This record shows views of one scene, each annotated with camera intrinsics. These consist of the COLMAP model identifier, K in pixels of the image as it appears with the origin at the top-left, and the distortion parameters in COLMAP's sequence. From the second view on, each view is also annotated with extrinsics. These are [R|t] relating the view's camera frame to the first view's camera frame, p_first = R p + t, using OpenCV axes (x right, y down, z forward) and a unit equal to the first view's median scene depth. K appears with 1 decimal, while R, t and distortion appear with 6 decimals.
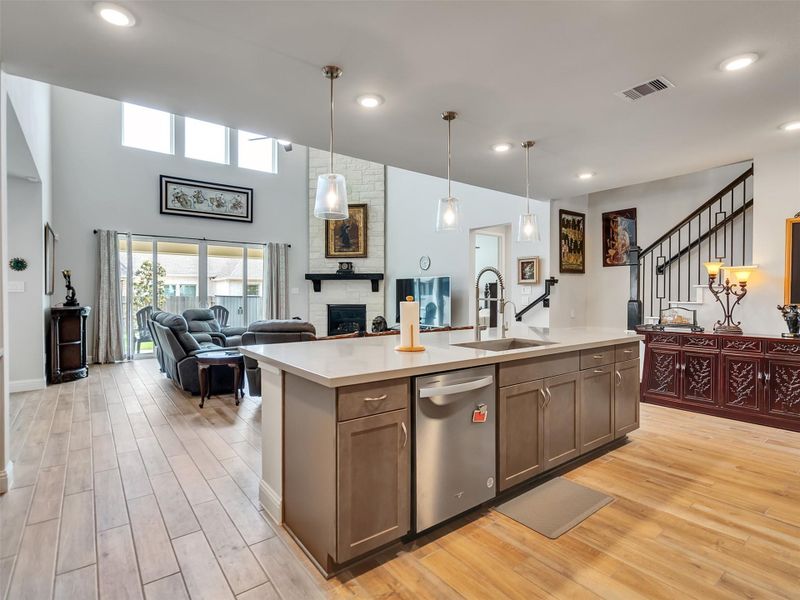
lens RADIAL K [[407.6, 0, 392.5], [0, 407.6, 299.0], [0, 0, 1]] dist [-0.002310, 0.000963]
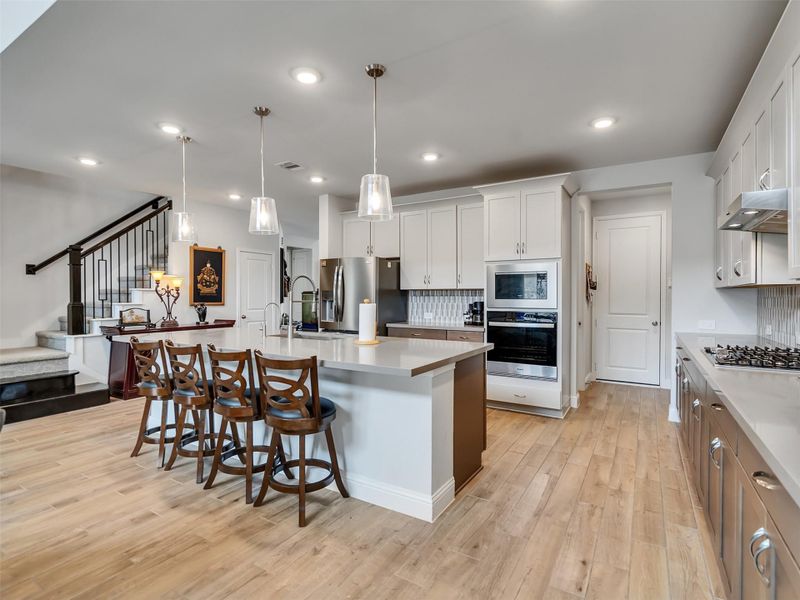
lens RADIAL K [[407.6, 0, 392.5], [0, 407.6, 299.0], [0, 0, 1]] dist [-0.002310, 0.000963]
pose [[-0.359357, -0.008233, 0.933164, -0.430735], [0.008583, 0.999890, 0.012128, -0.008390], [-0.933161, 0.012368, -0.359247, 0.527332]]
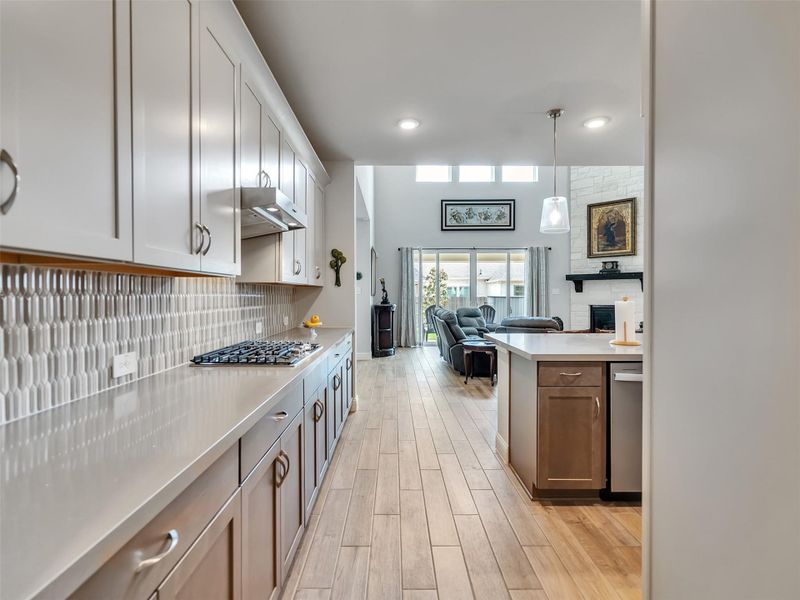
lens RADIAL K [[407.6, 0, 392.5], [0, 407.6, 299.0], [0, 0, 1]] dist [-0.002310, 0.000963]
pose [[0.797475, 0.003221, -0.603343, 0.079515], [-0.004298, 0.999991, -0.000342, 0.001414], [0.603337, 0.002866, 0.797482, -0.106131]]
